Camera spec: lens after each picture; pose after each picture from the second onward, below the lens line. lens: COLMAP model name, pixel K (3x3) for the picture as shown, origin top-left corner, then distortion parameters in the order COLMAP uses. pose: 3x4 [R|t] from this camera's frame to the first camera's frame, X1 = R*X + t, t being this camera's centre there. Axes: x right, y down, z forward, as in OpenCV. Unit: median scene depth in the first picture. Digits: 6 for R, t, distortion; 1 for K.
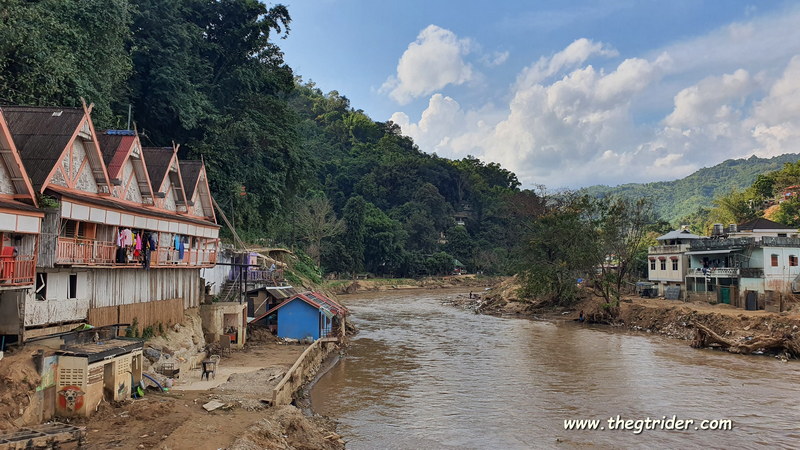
lens RADIAL K [[623.2, 0, 403.3], [0, 623.2, 234.4], [0, 0, 1]] dist [0.012849, -0.016632]
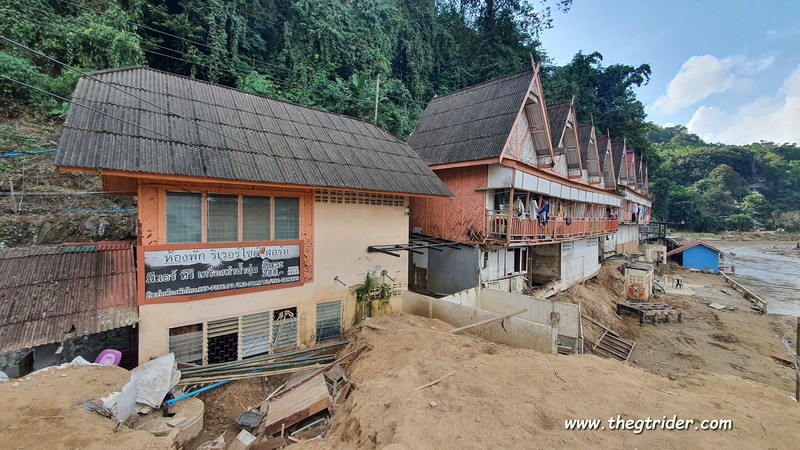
lens RADIAL K [[320.3, 0, 400.0], [0, 320.3, 221.8], [0, 0, 1]] dist [-0.000779, -0.001377]
pose [[0.755909, 0.007037, -0.654639, -0.290151], [0.025092, 0.998896, 0.039711, -0.008164], [0.654195, -0.046444, 0.754898, -0.162637]]
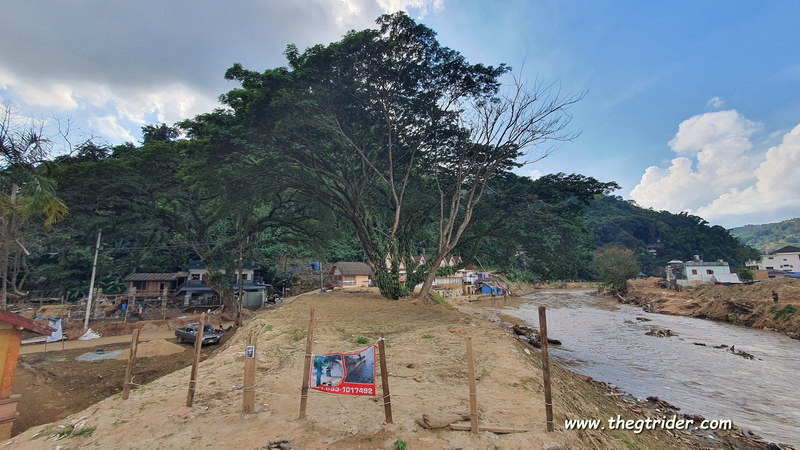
lens RADIAL K [[320.3, 0, 395.8], [0, 320.3, 223.2], [0, 0, 1]] dist [-0.000779, -0.001377]
pose [[0.758252, -0.117045, -0.641369, 1.115969], [0.042825, 0.990570, -0.130142, -0.073567], [0.650553, 0.071214, 0.756114, -1.494333]]
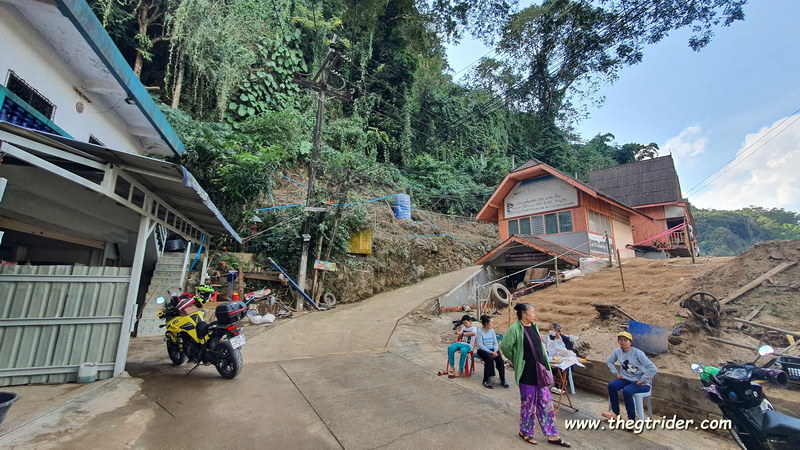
lens RADIAL K [[320.3, 0, 400.4], [0, 320.3, 221.6], [0, 0, 1]] dist [-0.000779, -0.001377]
pose [[0.760639, -0.127710, -0.636489, -0.432006], [0.028330, 0.986054, -0.163994, 0.061249], [0.648557, 0.106708, 0.753649, -0.613629]]
